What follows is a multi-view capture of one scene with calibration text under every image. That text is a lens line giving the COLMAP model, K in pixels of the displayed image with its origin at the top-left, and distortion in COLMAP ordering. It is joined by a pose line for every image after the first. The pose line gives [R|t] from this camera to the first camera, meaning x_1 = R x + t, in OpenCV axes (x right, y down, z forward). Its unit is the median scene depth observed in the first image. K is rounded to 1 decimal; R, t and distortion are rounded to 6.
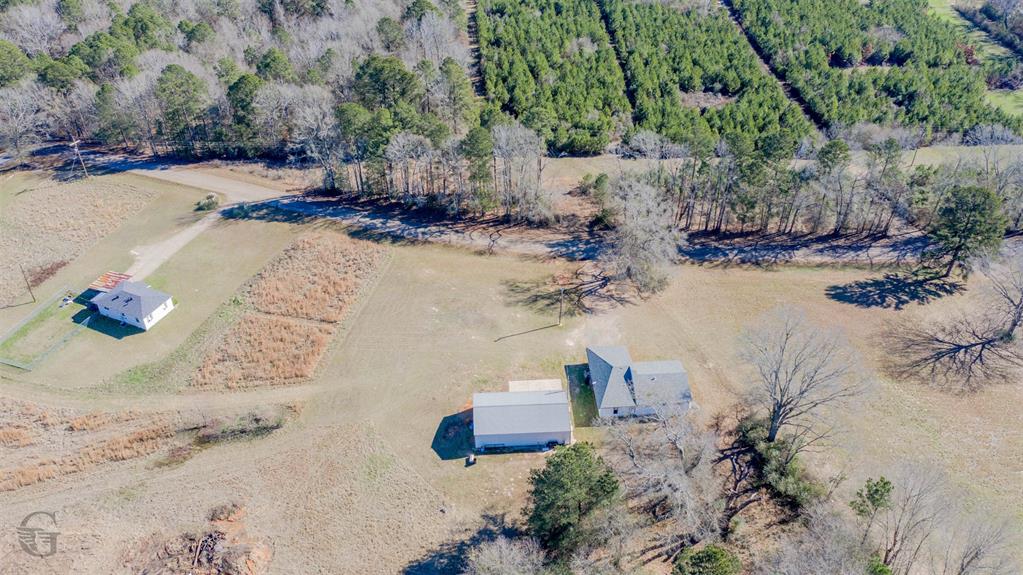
lens RADIAL K [[801.1, 0, 512.4], [0, 801.1, 287.4], [0, 0, 1]] dist [-0.022038, 0.005050]
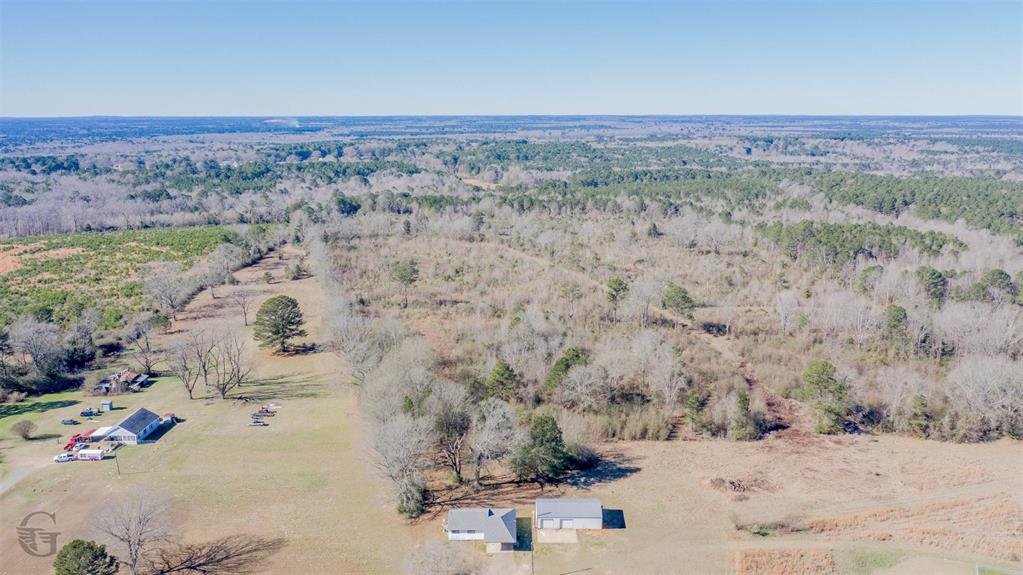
lens RADIAL K [[801.1, 0, 513.3], [0, 801.1, 289.3], [0, 0, 1]] dist [-0.022038, 0.005050]
pose [[-0.998294, -0.000442, 0.058378, 0.021287], [0.043582, 0.659702, 0.750262, -1.006426], [-0.038844, 0.751527, -0.658558, 1.378341]]
